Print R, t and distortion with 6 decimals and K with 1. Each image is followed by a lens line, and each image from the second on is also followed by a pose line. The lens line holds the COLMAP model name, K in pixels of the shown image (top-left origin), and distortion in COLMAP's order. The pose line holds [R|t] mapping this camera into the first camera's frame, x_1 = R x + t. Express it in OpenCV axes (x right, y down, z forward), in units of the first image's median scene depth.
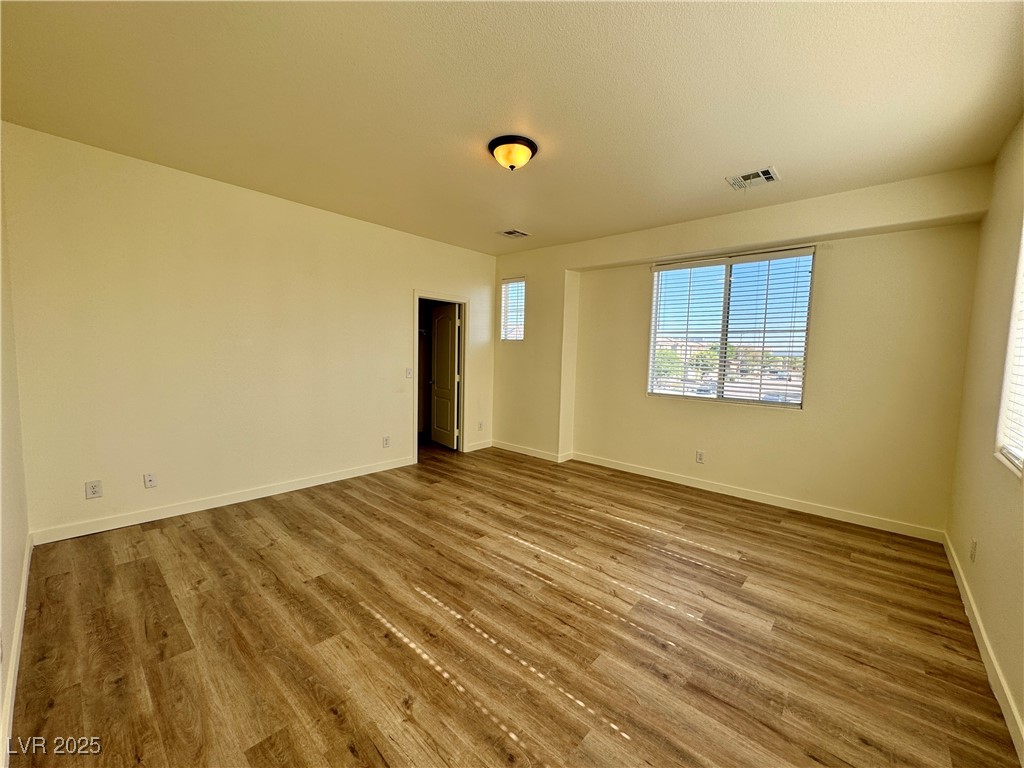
lens RADIAL K [[409.4, 0, 512.0], [0, 409.4, 384.0], [0, 0, 1]] dist [-0.001519, 0.000046]
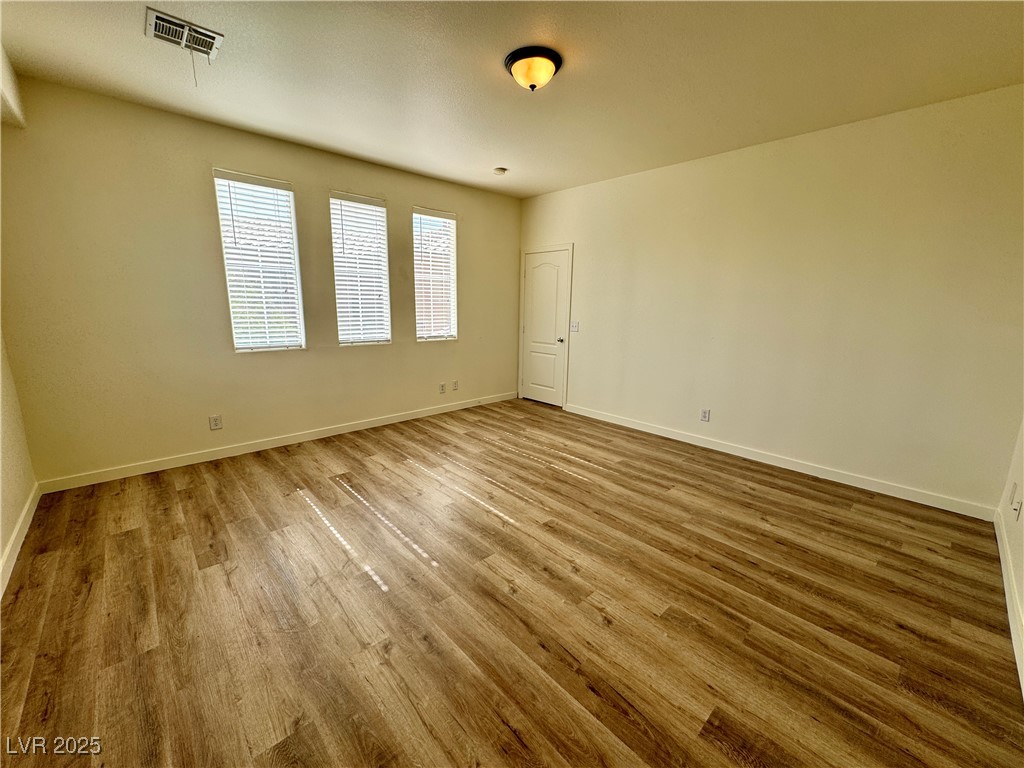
lens RADIAL K [[409.4, 0, 512.0], [0, 409.4, 384.0], [0, 0, 1]] dist [-0.001519, 0.000046]
pose [[-0.995145, -0.059800, 0.078166, -0.062381], [-0.035828, 0.959857, 0.278193, -0.170857], [-0.091664, 0.274042, -0.957339, 2.060724]]
